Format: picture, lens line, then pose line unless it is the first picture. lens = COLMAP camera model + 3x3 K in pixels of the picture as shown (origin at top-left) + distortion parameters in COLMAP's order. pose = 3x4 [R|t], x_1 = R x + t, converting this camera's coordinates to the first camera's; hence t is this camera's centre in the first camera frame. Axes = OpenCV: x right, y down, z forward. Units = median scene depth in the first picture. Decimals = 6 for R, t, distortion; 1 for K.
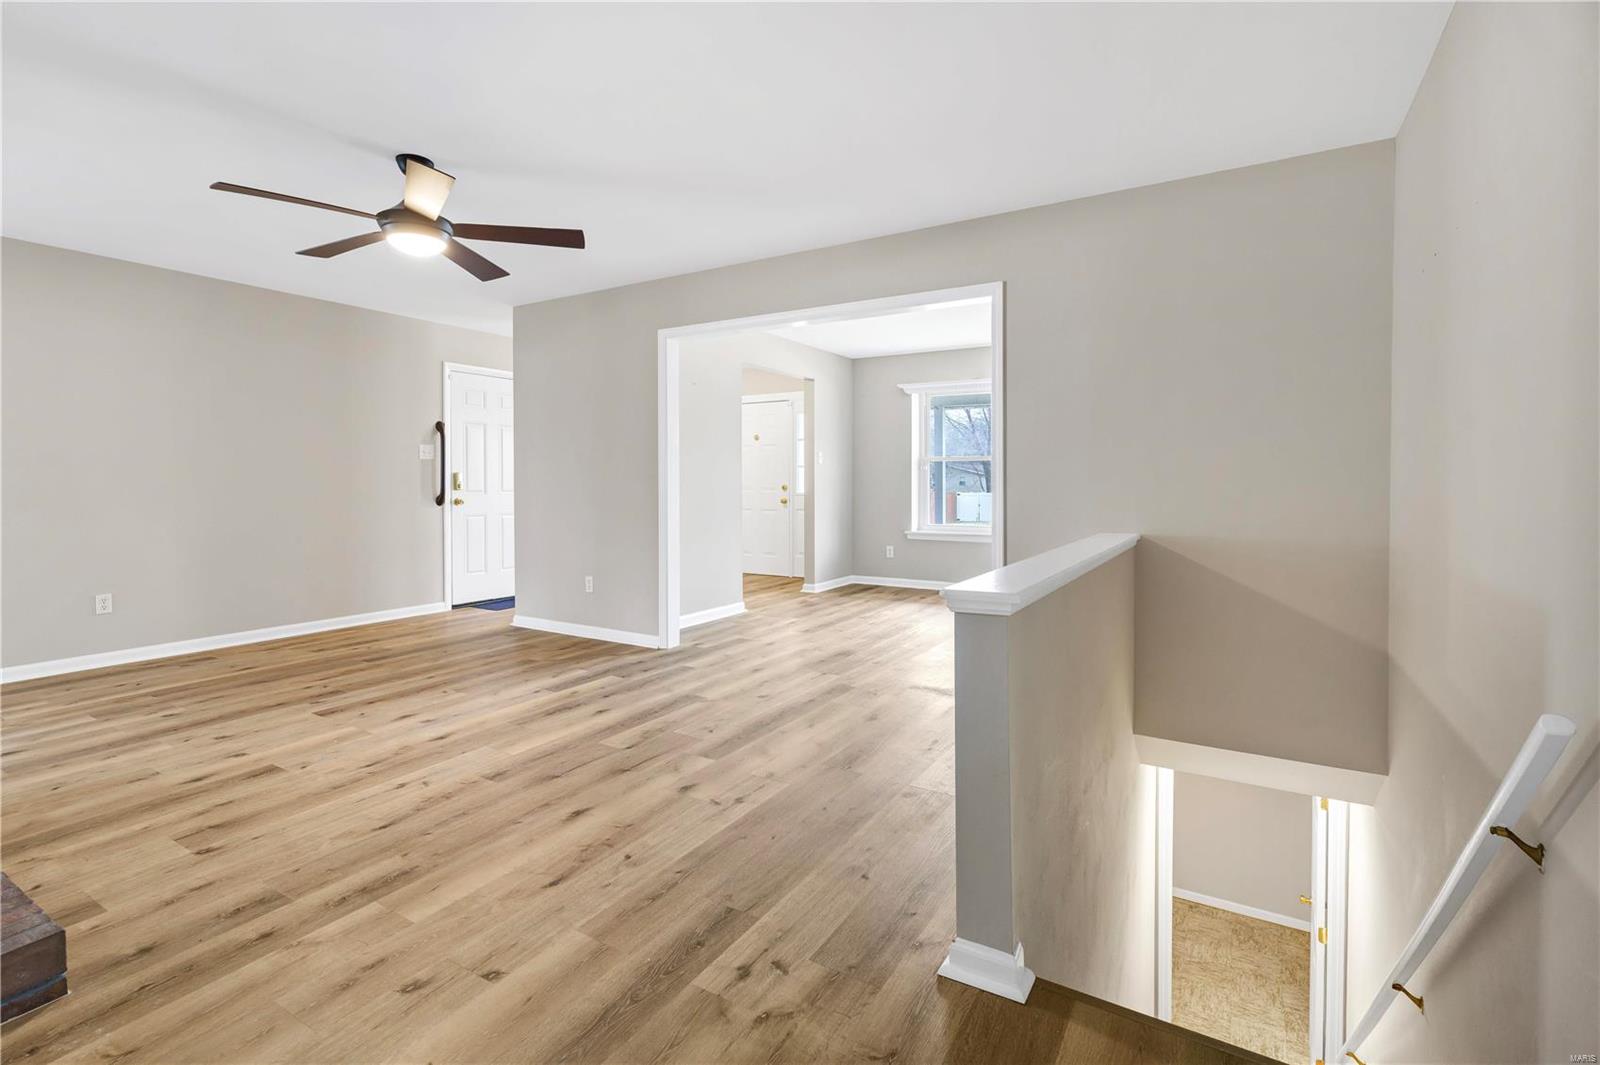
lens RADIAL K [[733.5, 0, 798.6], [0, 733.5, 489.0], [0, 0, 1]] dist [0.002260, 0.000394]
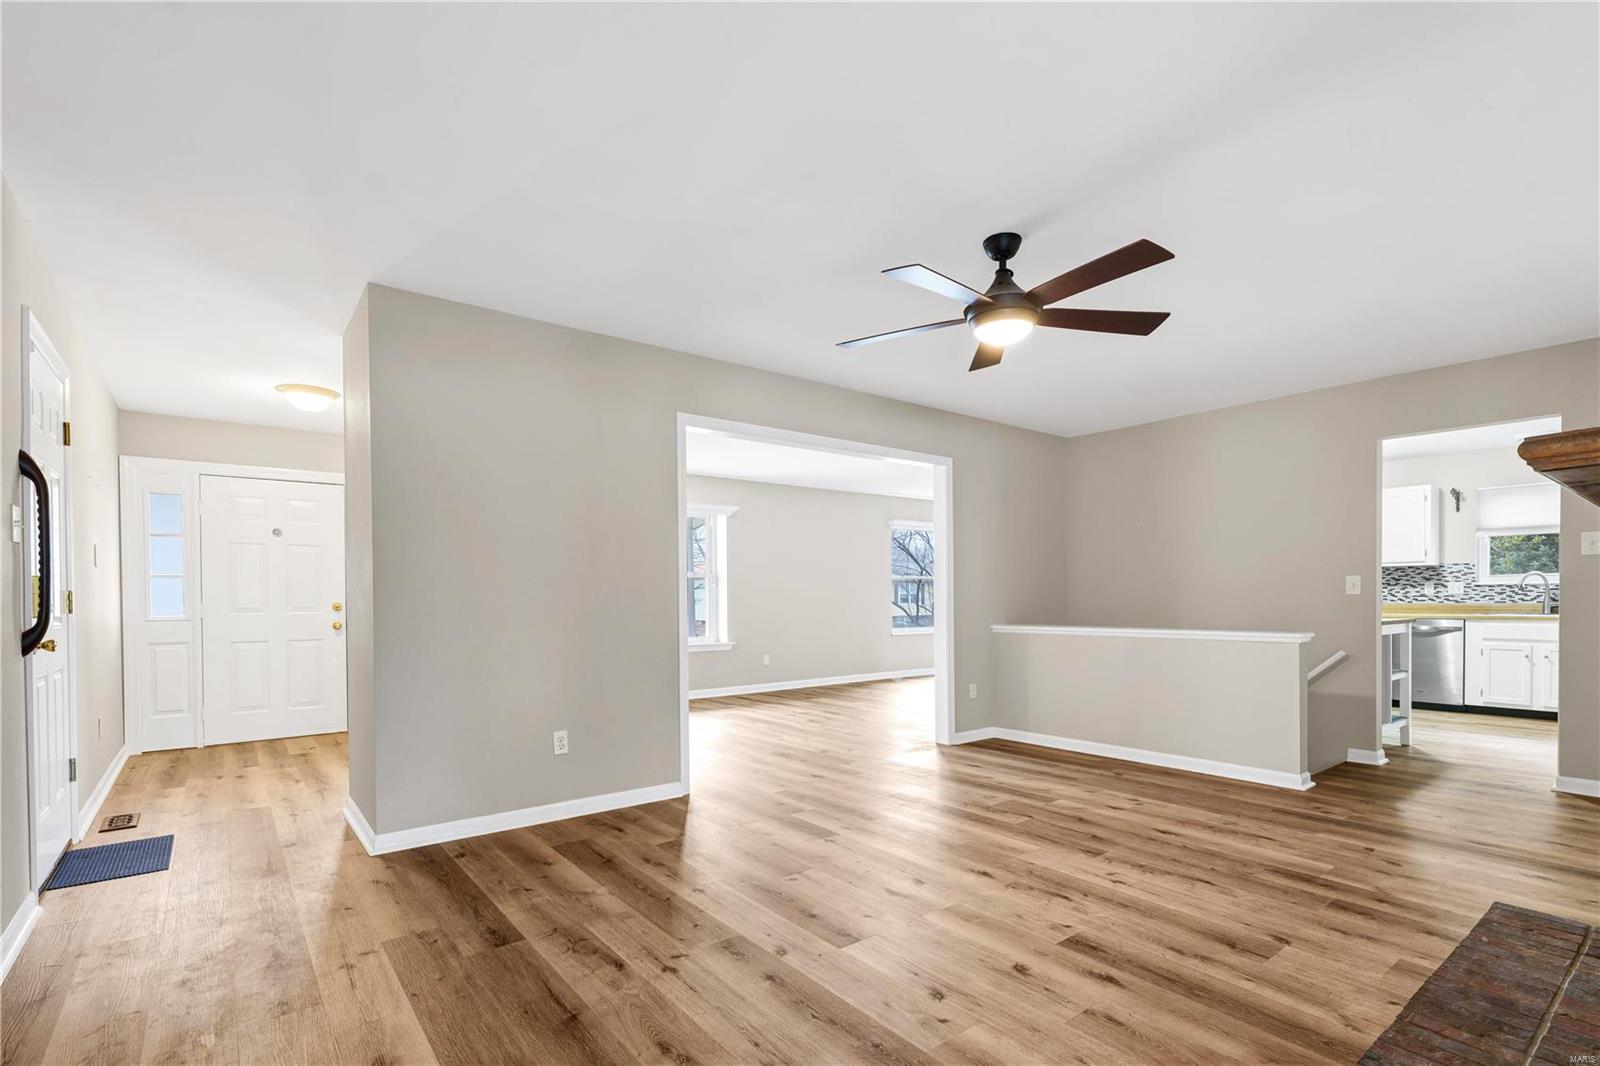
lens RADIAL K [[744.3, 0, 798.3], [0, 744.3, 603.1], [0, 0, 1]] dist [-0.000810, -0.000243]
pose [[0.354477, -0.012037, 0.934987, -1.685283], [0.015692, 0.999853, 0.006923, -0.007614], [-0.934933, 0.012218, 0.354614, 1.042459]]
